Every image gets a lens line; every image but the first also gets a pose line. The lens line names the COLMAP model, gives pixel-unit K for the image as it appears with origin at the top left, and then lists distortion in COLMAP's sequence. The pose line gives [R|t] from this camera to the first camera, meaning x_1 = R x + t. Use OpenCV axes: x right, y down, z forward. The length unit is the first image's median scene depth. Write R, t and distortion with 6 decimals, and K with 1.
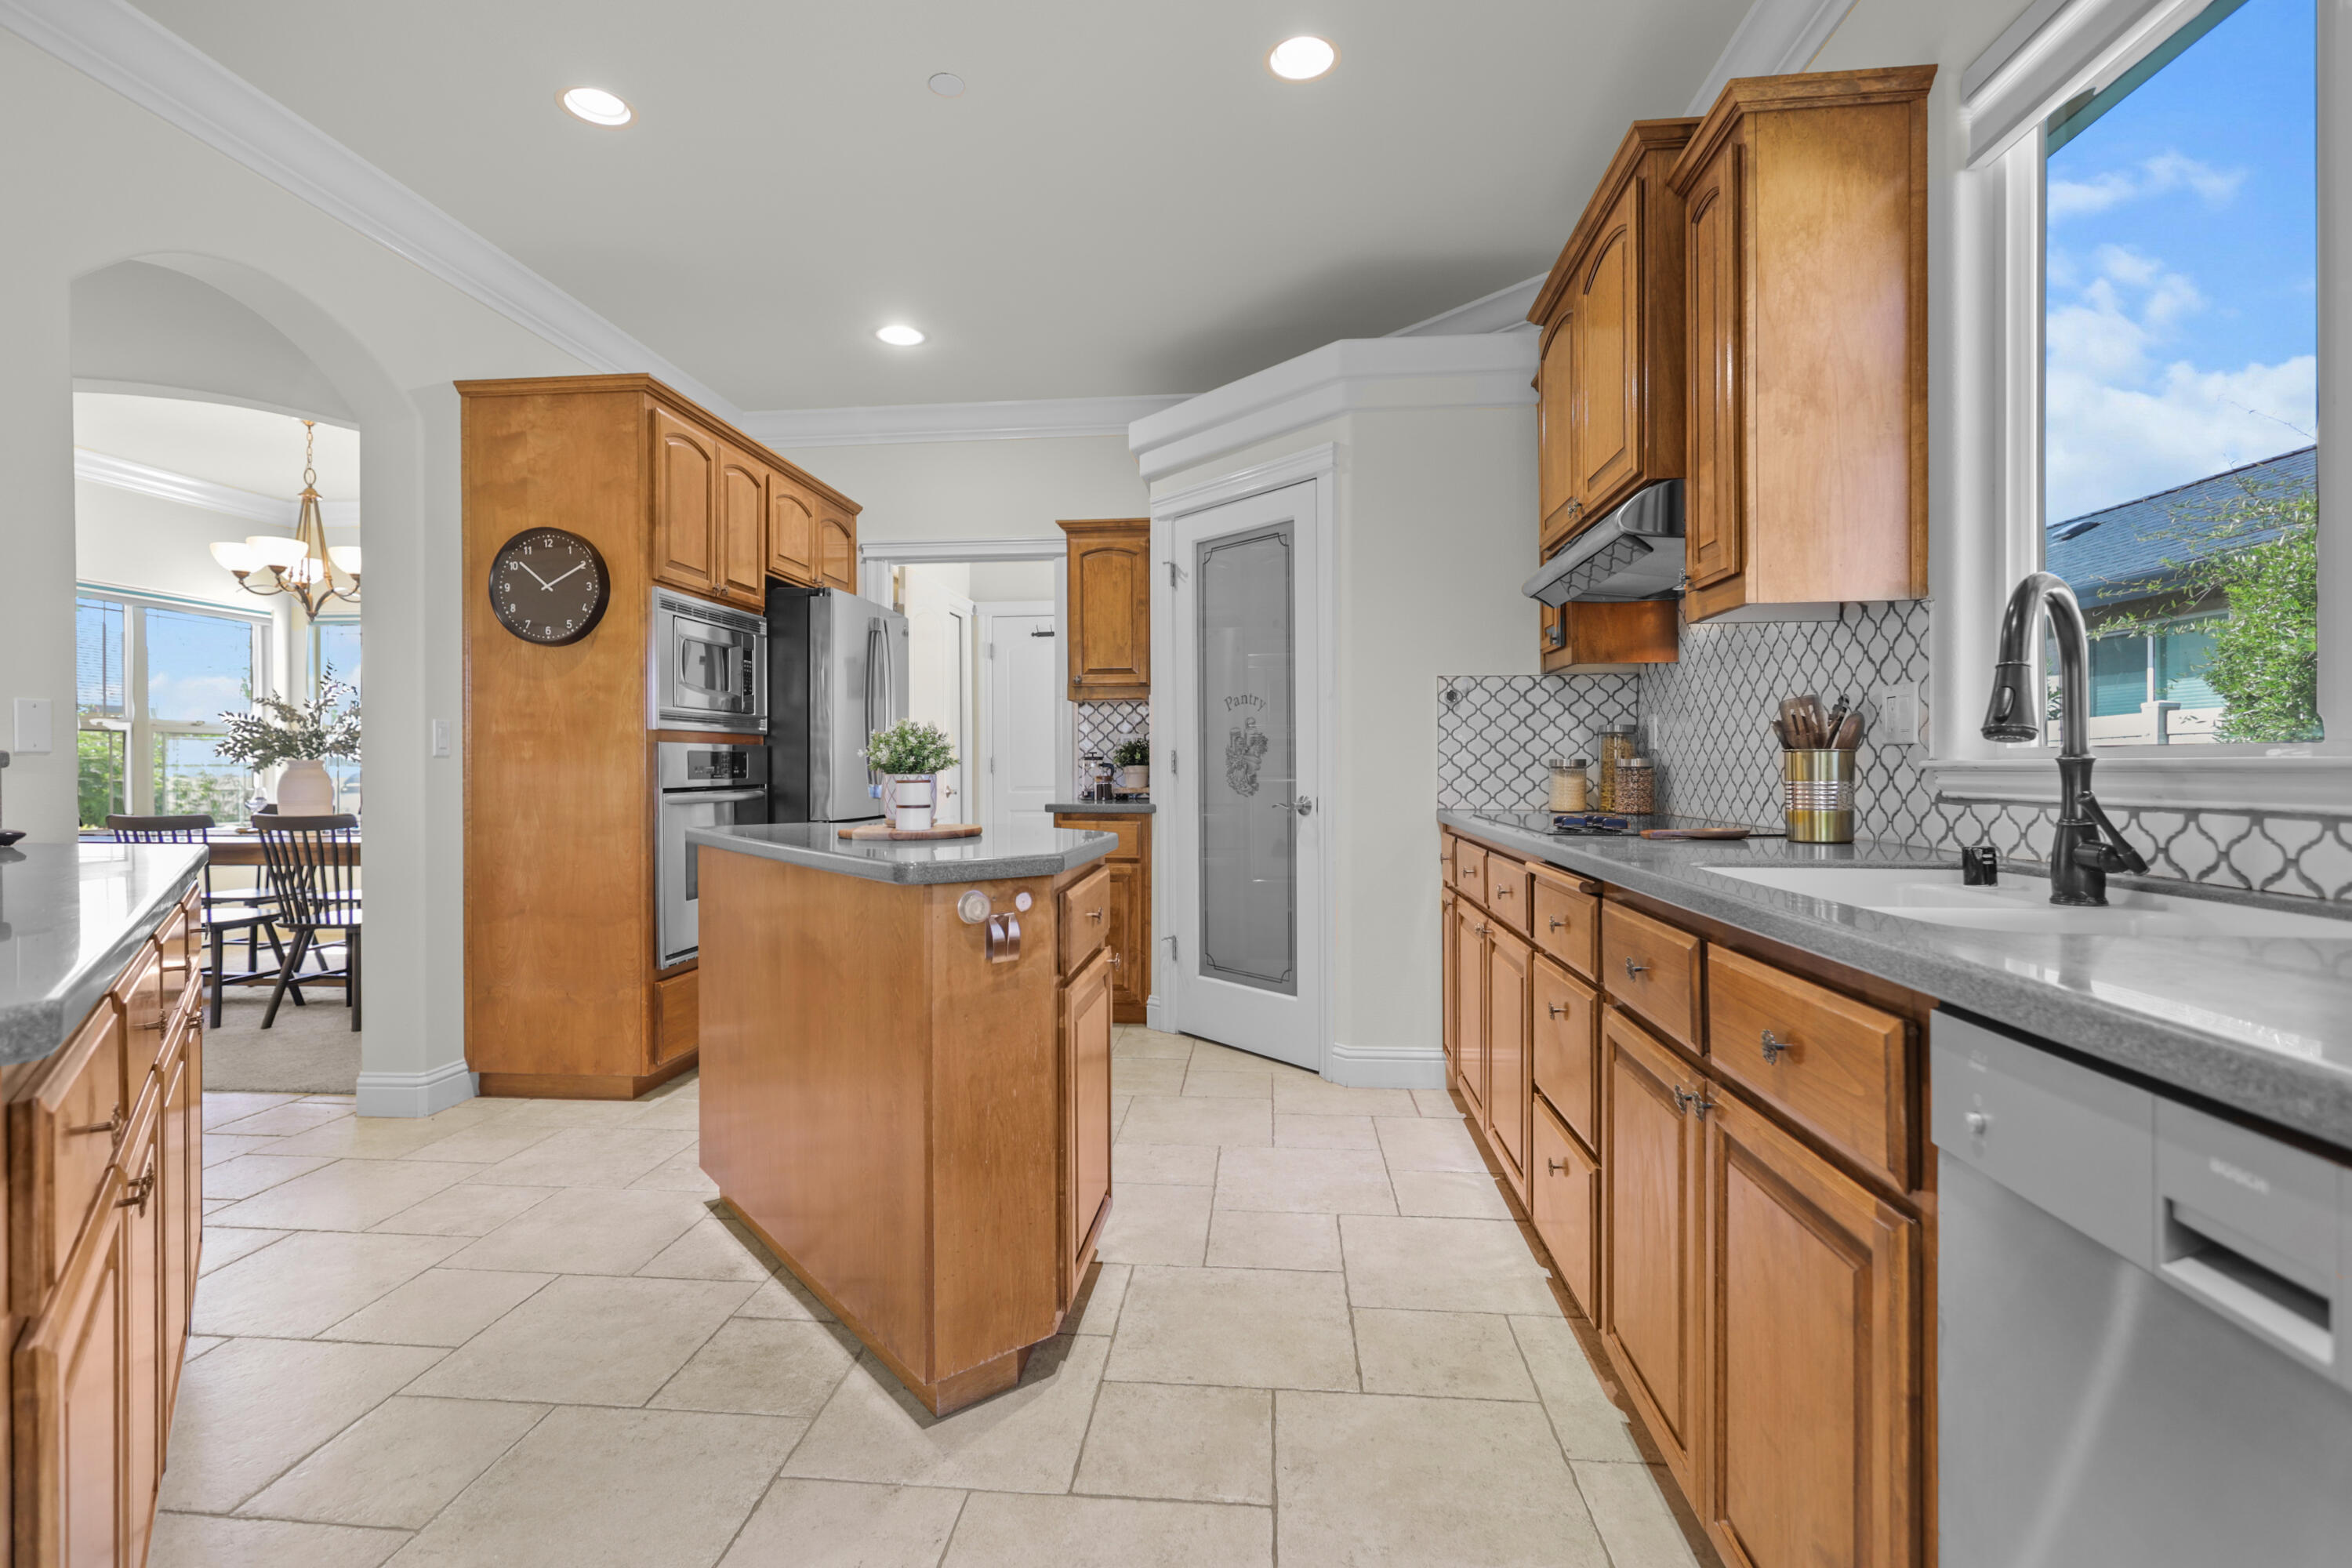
lens RADIAL K [[1110.7, 0, 1167.2], [0, 1110.7, 763.9], [0, 0, 1]] dist [-0.000338, 0.002538]
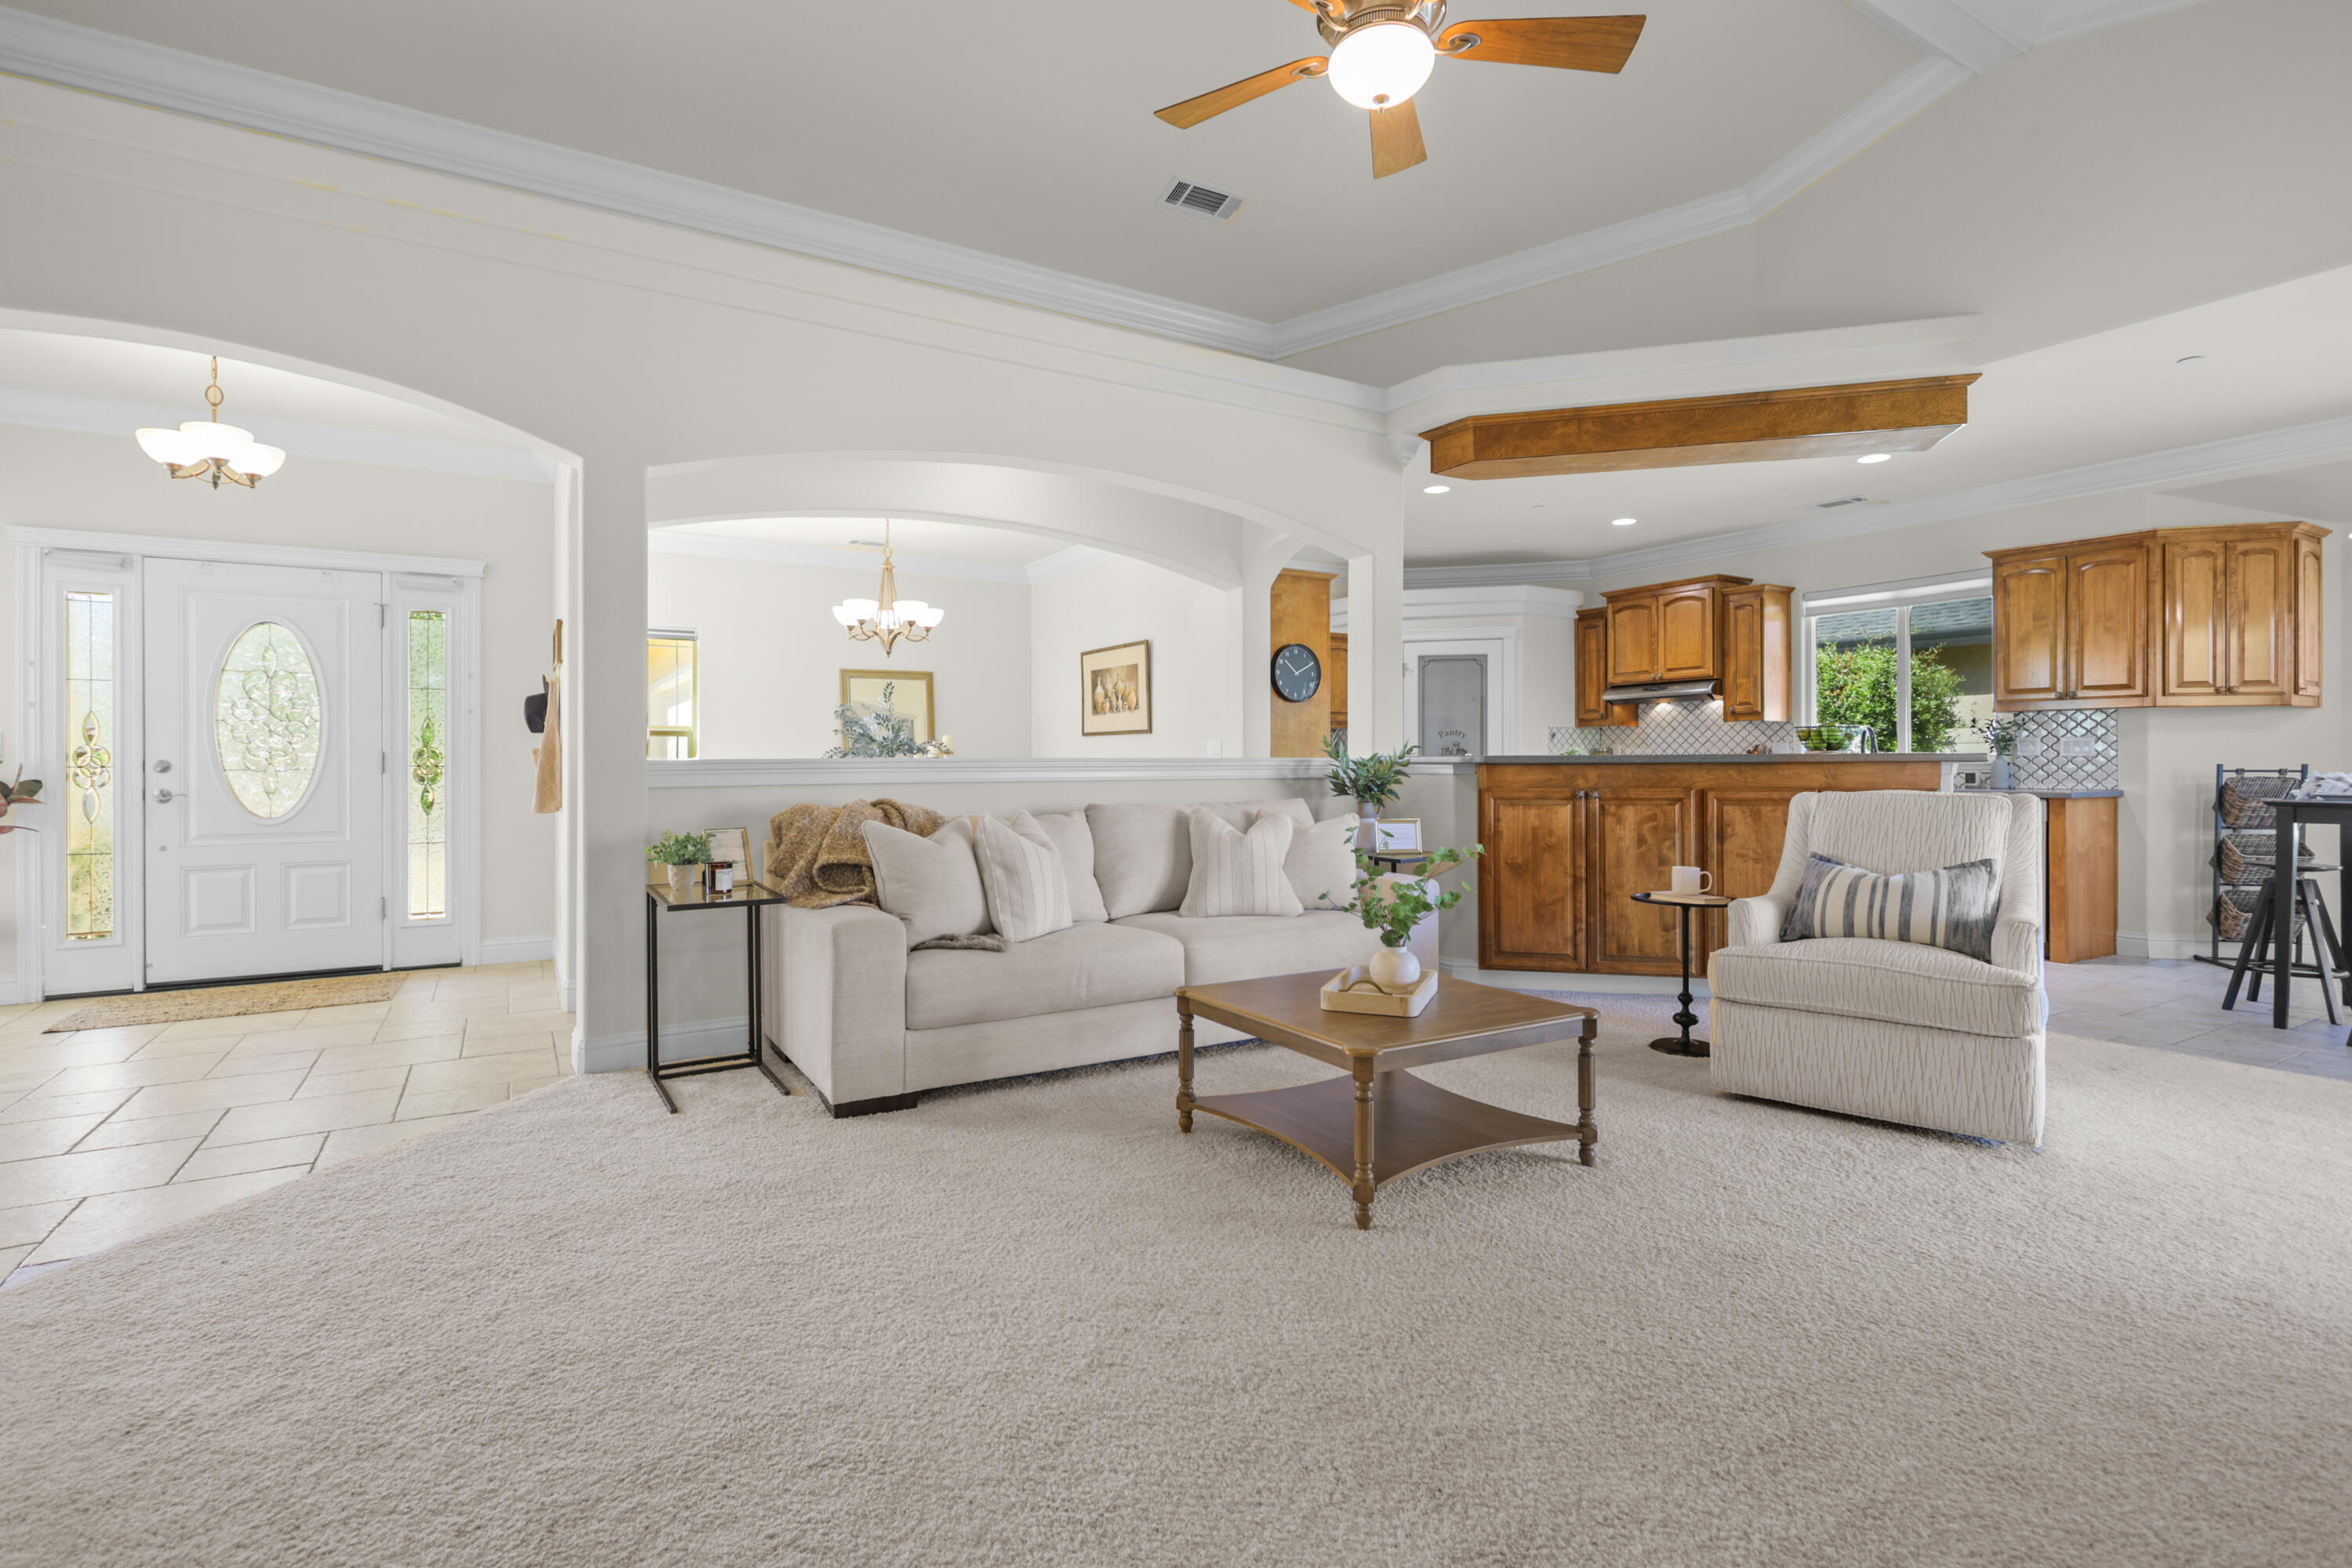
lens RADIAL K [[1110.7, 0, 1152.2], [0, 1110.7, 761.9], [0, 0, 1]] dist [-0.000338, 0.002538]
pose [[0.808920, 0.004224, 0.587904, -1.520961], [-0.003462, 0.999991, -0.002421, 0.005288], [-0.587909, -0.000077, 0.808927, -0.372922]]
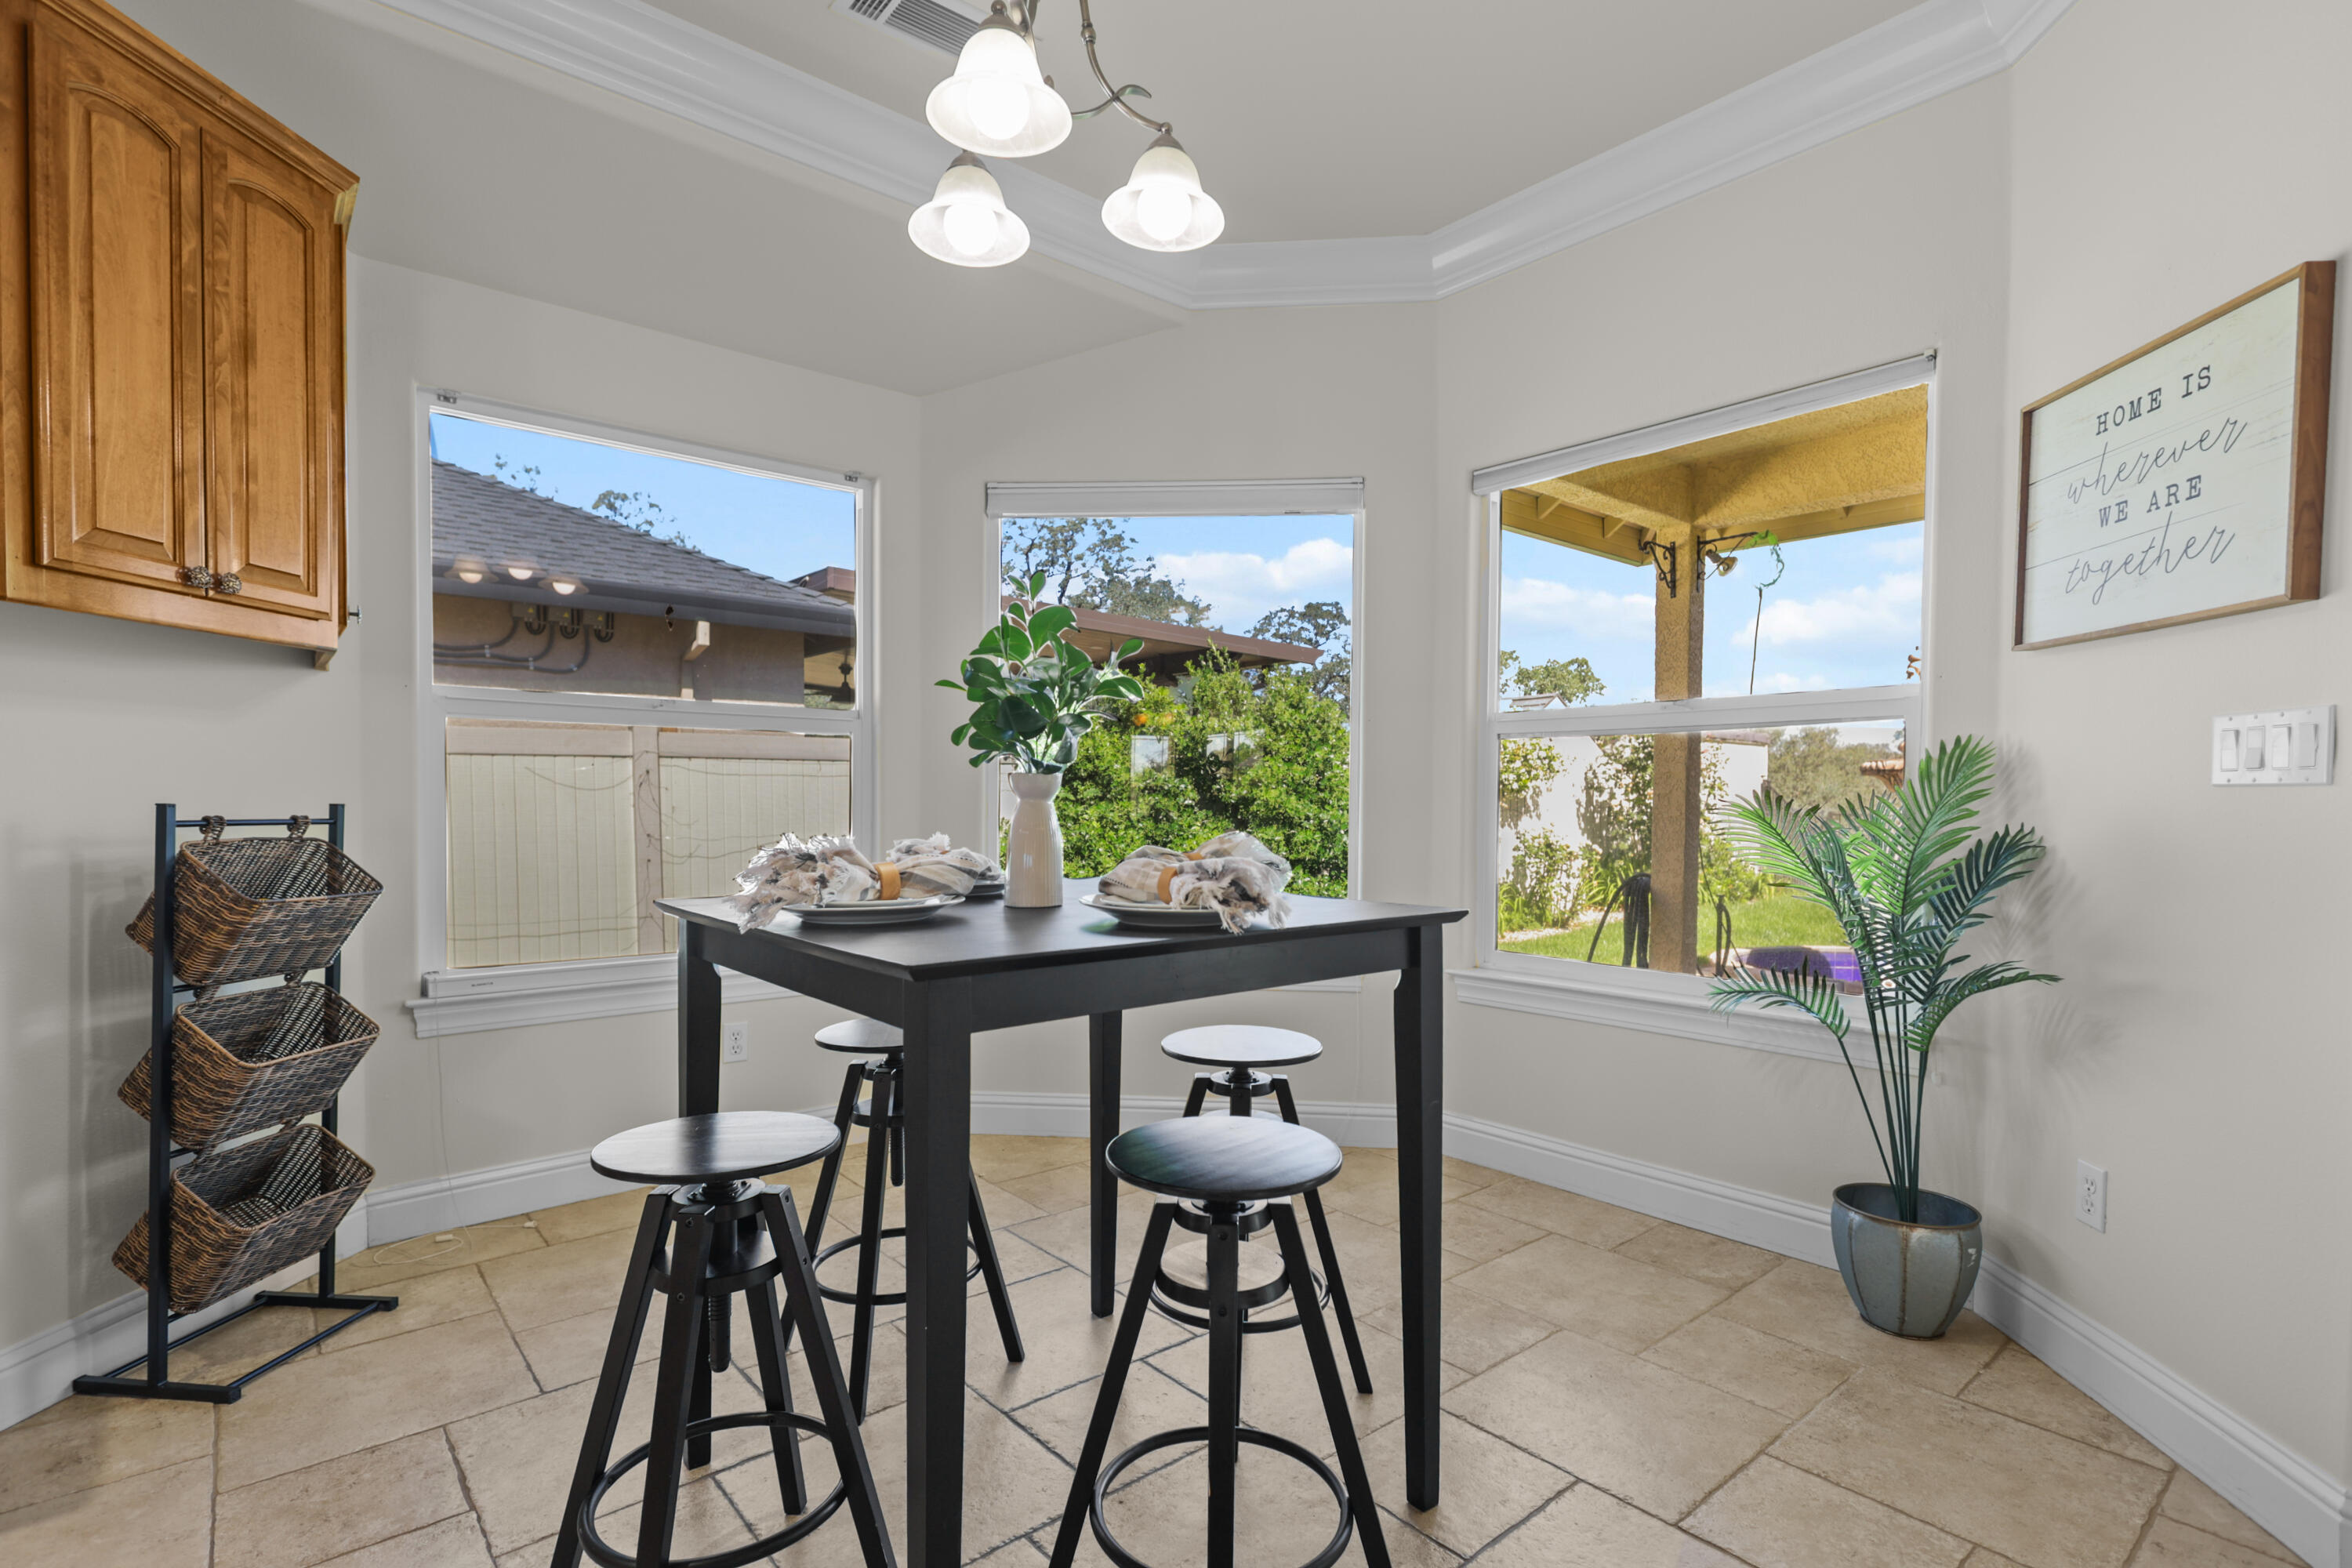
lens RADIAL K [[1110.7, 0, 1203.3], [0, 1110.7, 832.9], [0, 0, 1]] dist [-0.000338, 0.002538]
pose [[-0.732272, -0.018400, 0.680764, -0.344886], [-0.003022, 0.999713, 0.023769, 0.000232], [-0.681006, 0.015348, -0.732117, -0.010837]]
